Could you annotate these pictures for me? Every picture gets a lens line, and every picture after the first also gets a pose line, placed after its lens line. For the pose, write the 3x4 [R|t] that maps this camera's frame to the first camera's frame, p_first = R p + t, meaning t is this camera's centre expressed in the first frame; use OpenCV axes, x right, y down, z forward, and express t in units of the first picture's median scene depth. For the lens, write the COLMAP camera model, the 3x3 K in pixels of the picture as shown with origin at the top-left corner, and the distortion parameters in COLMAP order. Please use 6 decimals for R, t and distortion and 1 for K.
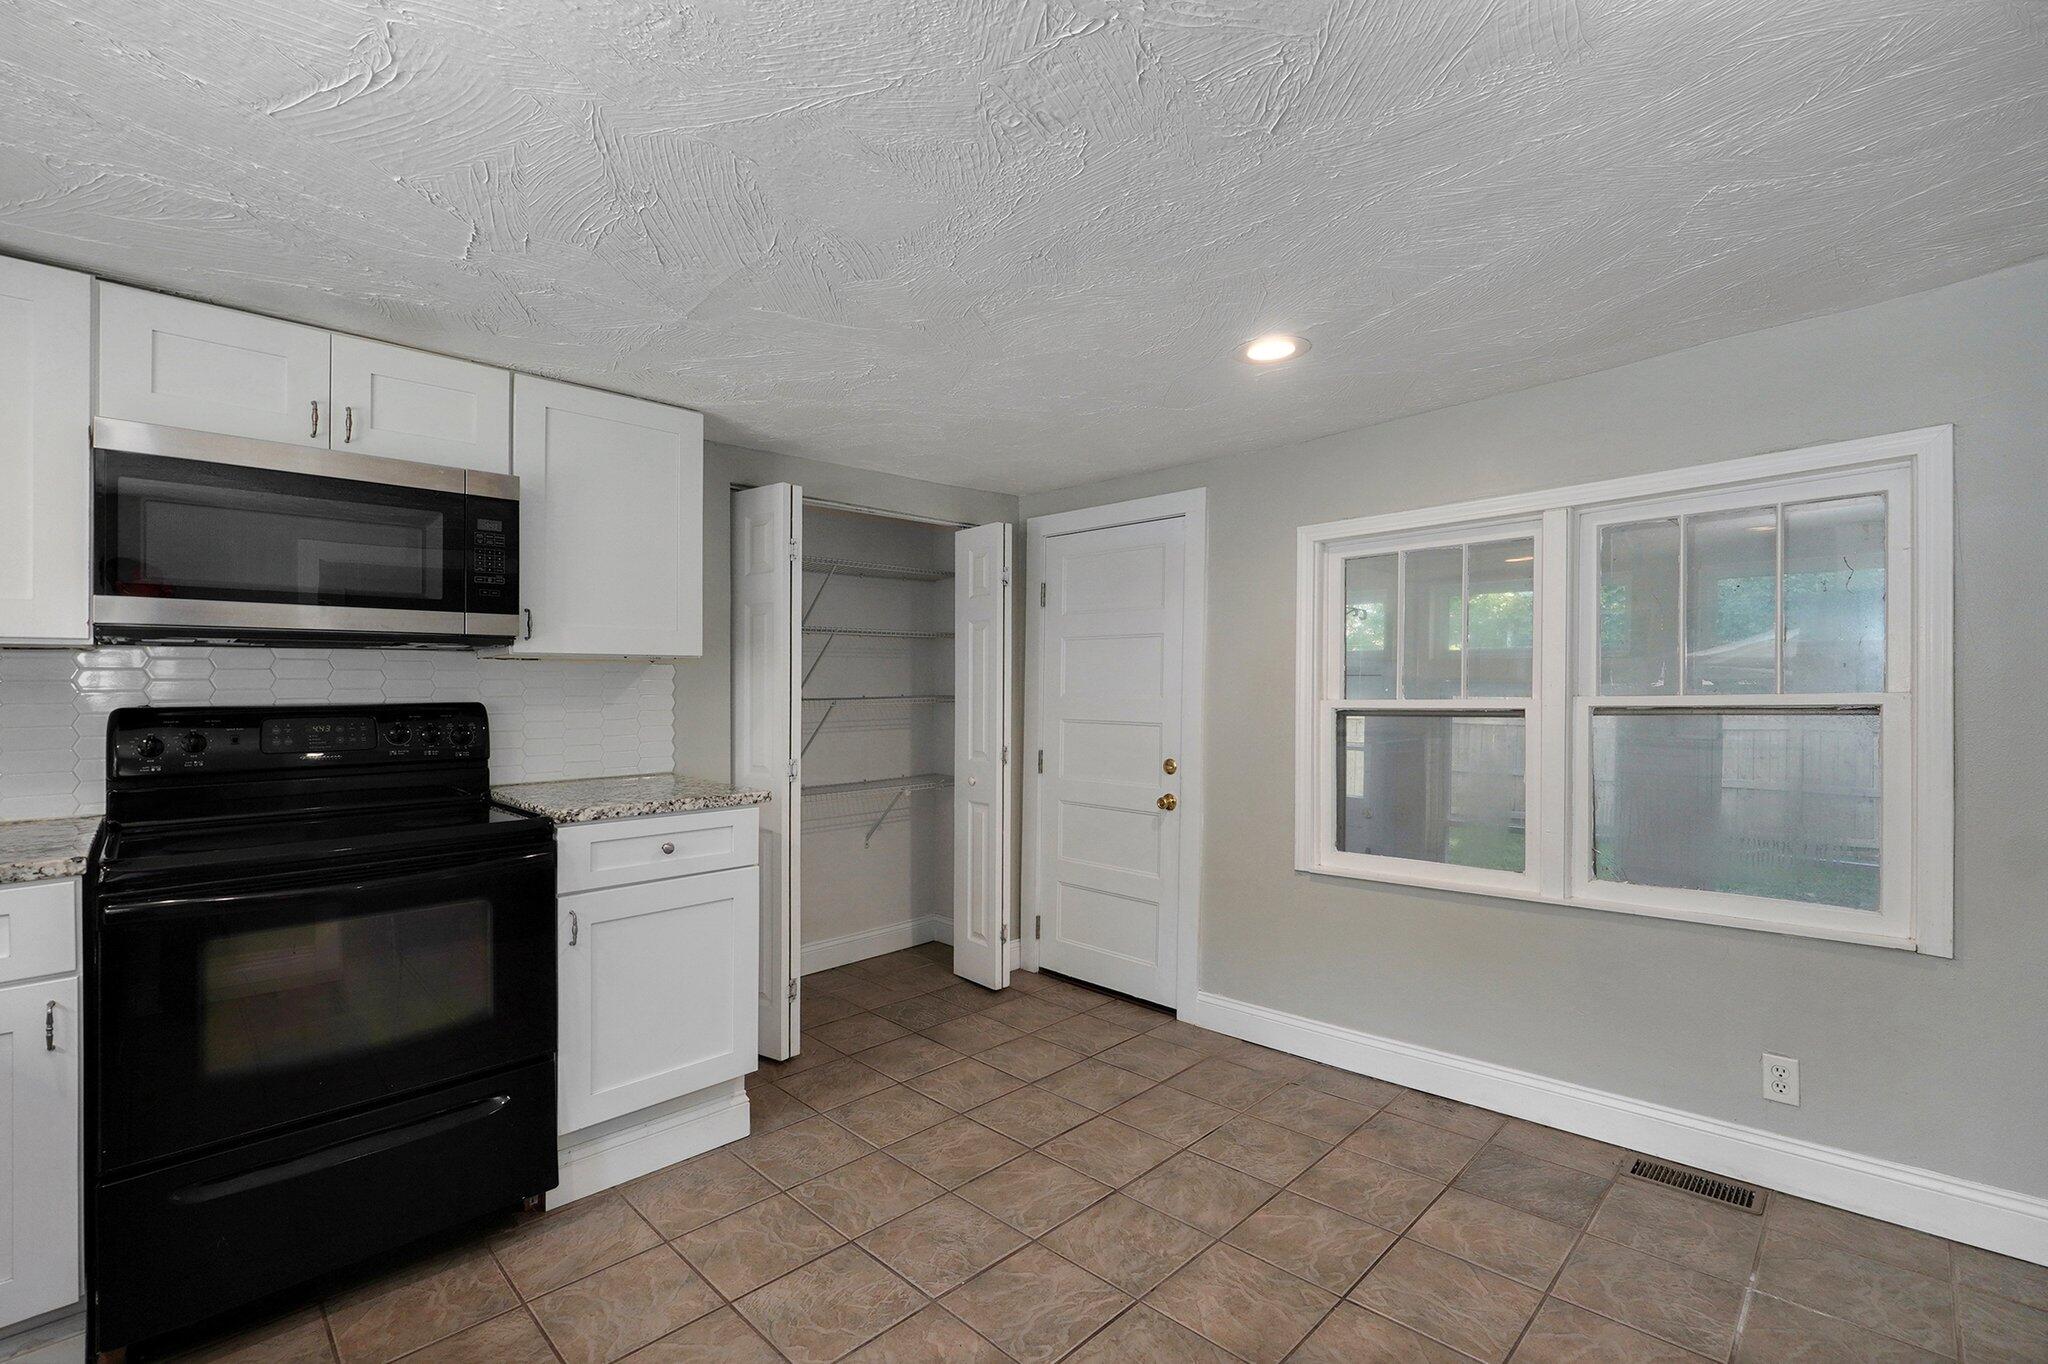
lens RADIAL K [[902.2, 0, 1021.5], [0, 902.2, 685.0], [0, 0, 1]] dist [-0.014143, 0.003805]
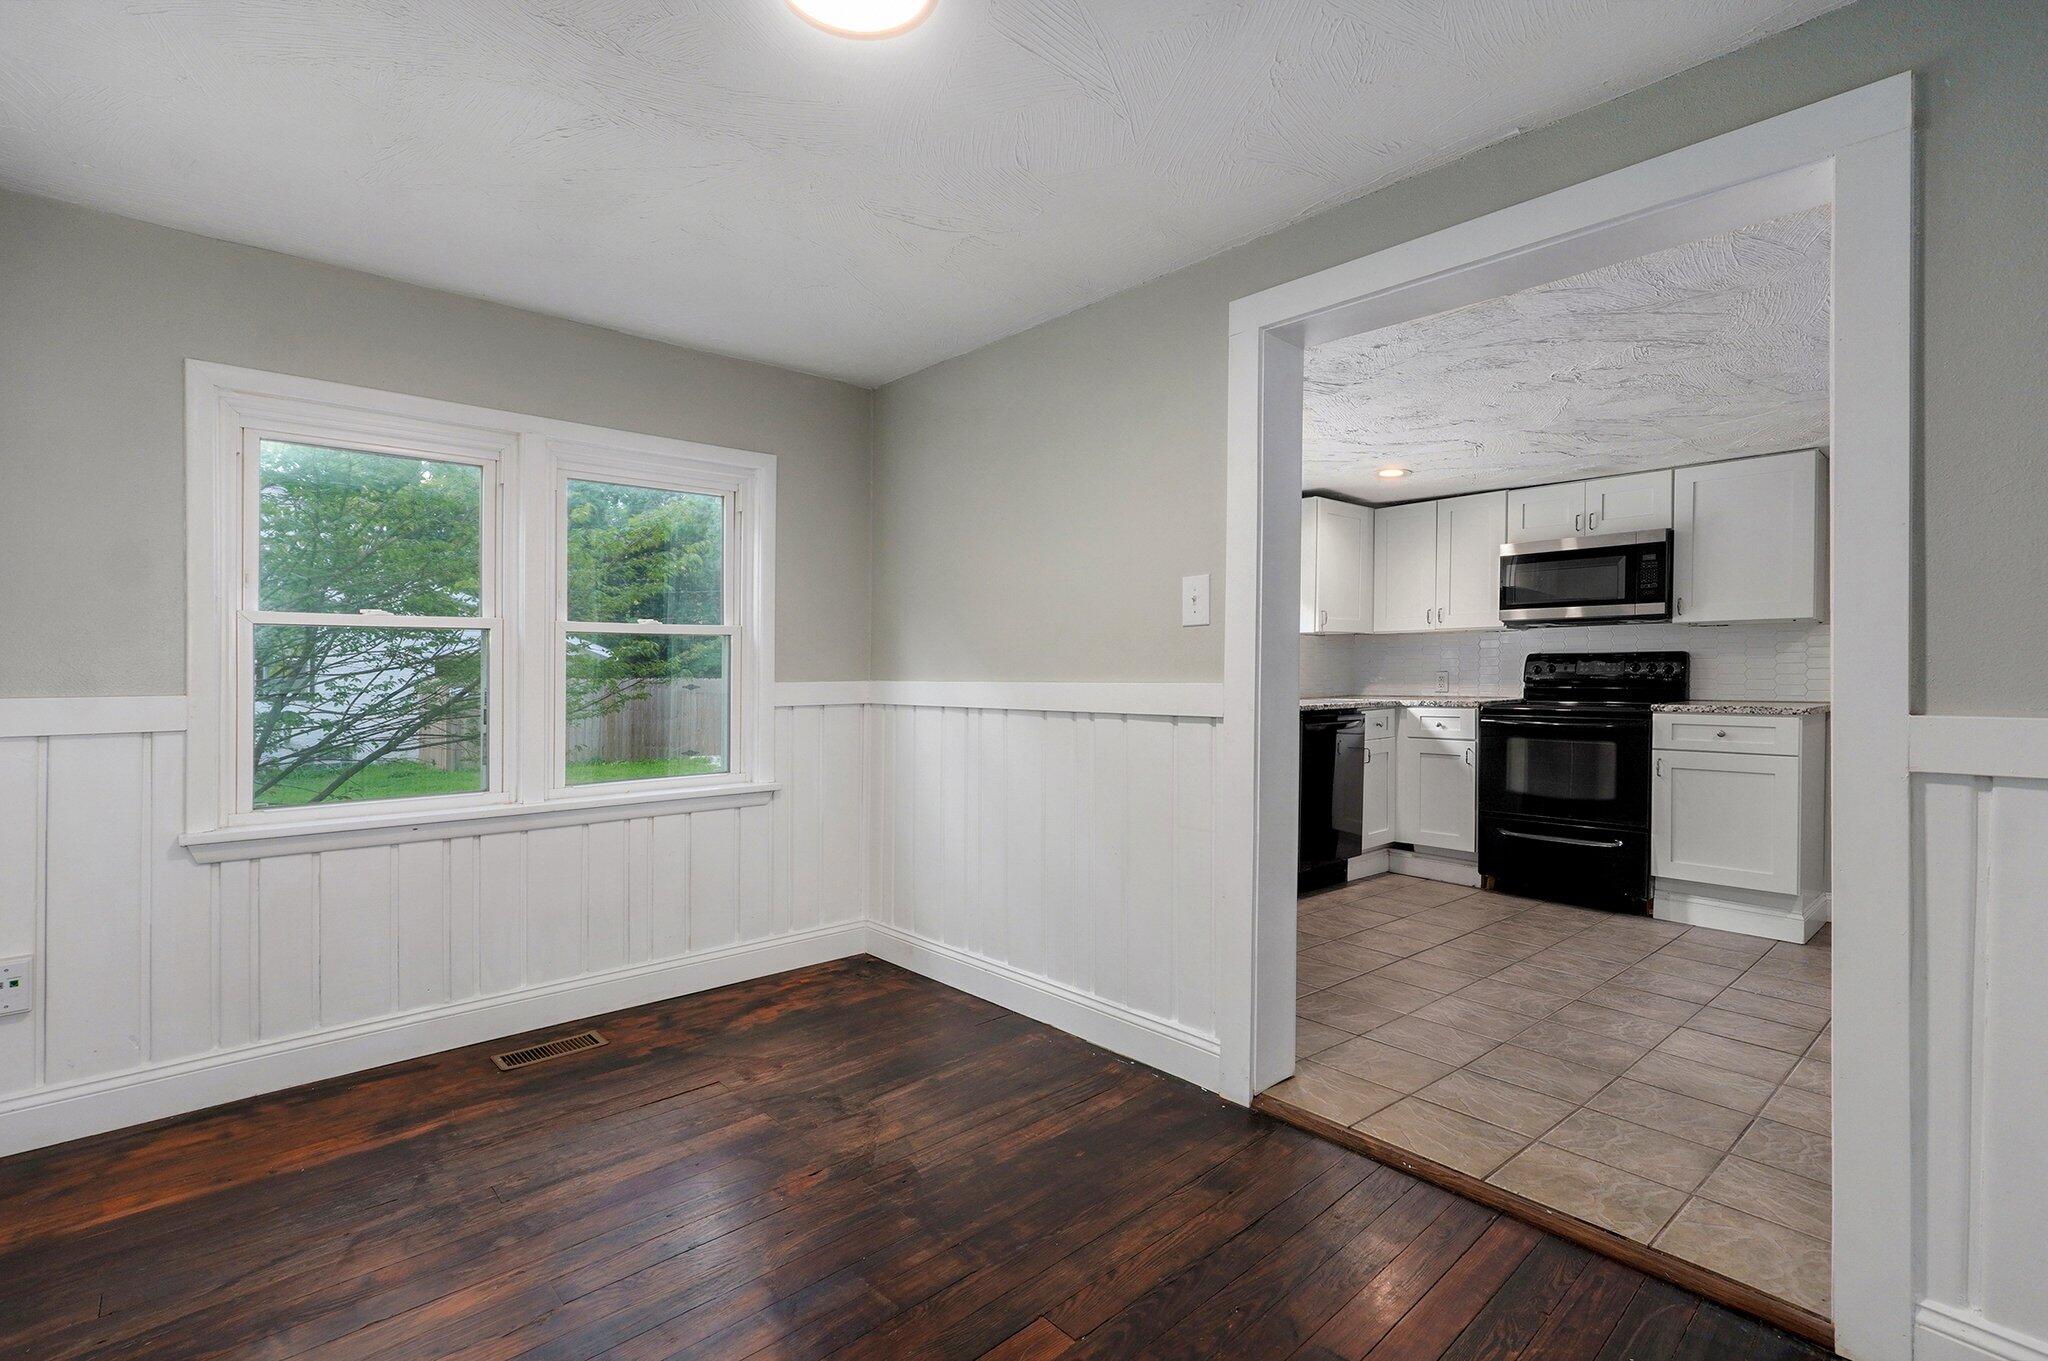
lens RADIAL K [[983.0, 0, 1013.9], [0, 983.0, 681.8], [0, 0, 1]] dist [-0.002256, 0.001234]
pose [[-0.050915, 0.016604, -0.998565, 1.610683], [0.005326, 0.999852, 0.016353, 0.047562], [0.998689, -0.004486, -0.050996, -0.259336]]
